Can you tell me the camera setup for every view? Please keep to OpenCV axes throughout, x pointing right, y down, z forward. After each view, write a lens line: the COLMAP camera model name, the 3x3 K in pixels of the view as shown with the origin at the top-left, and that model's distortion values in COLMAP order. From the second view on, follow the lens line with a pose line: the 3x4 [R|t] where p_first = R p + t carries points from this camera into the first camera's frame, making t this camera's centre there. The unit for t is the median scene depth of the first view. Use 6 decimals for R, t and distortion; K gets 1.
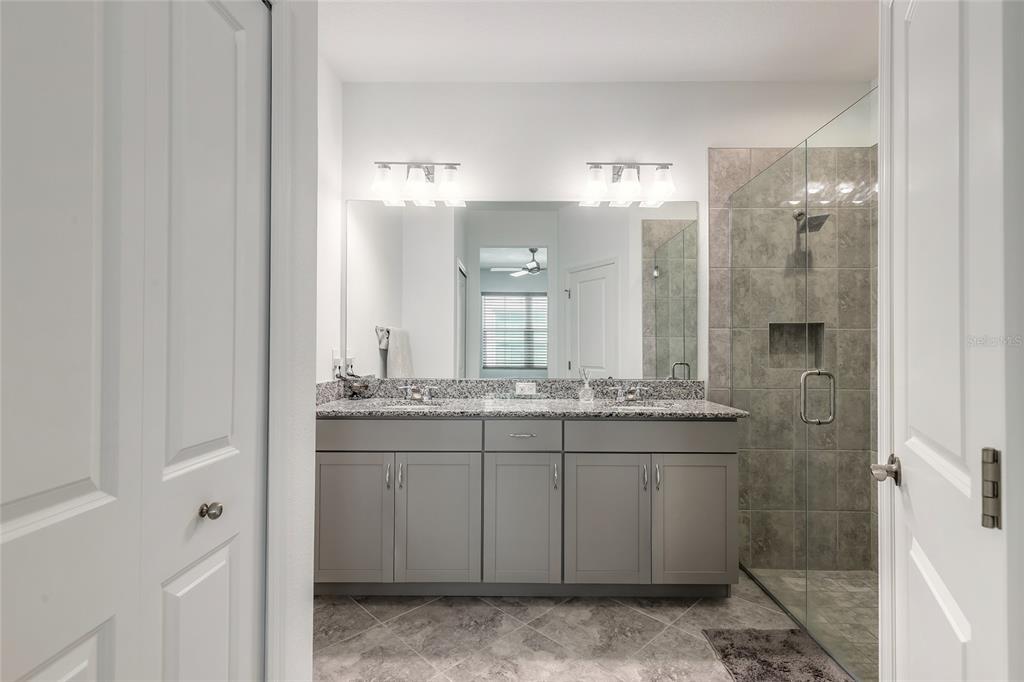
lens RADIAL K [[462.3, 0, 512.6], [0, 462.3, 347.6], [0, 0, 1]] dist [0.009659, -0.003309]
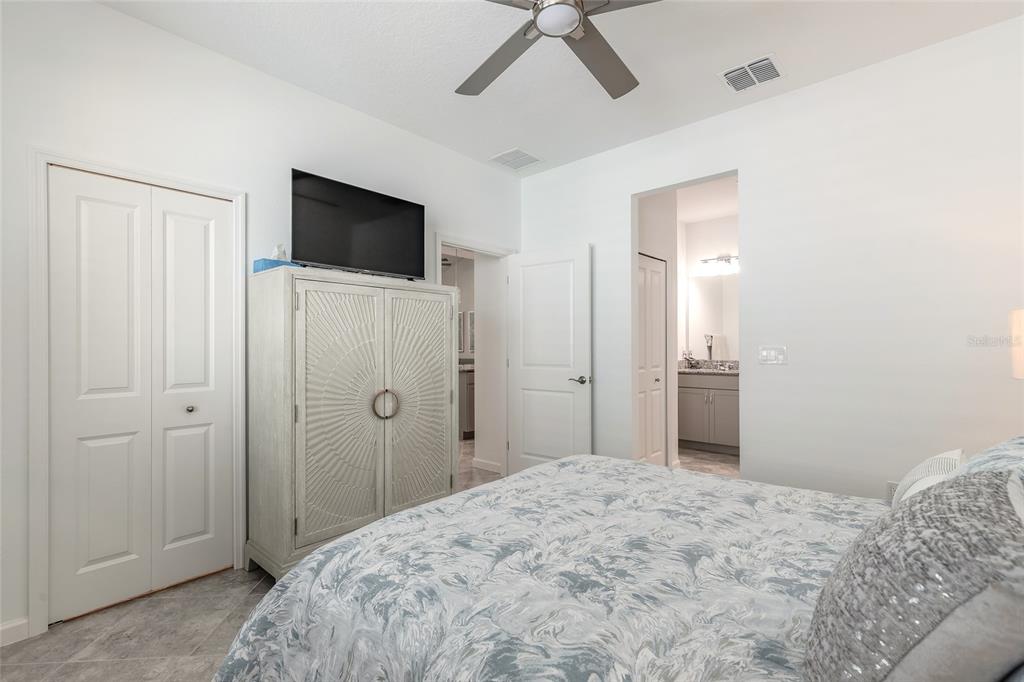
lens RADIAL K [[462.3, 0, 513.6], [0, 462.3, 343.3], [0, 0, 1]] dist [0.009659, -0.003309]
pose [[0.736710, -0.019545, -0.675927, 0.622480], [0.024538, 0.999697, -0.002162, -0.034897], [0.675764, -0.014993, 0.736966, -1.445037]]
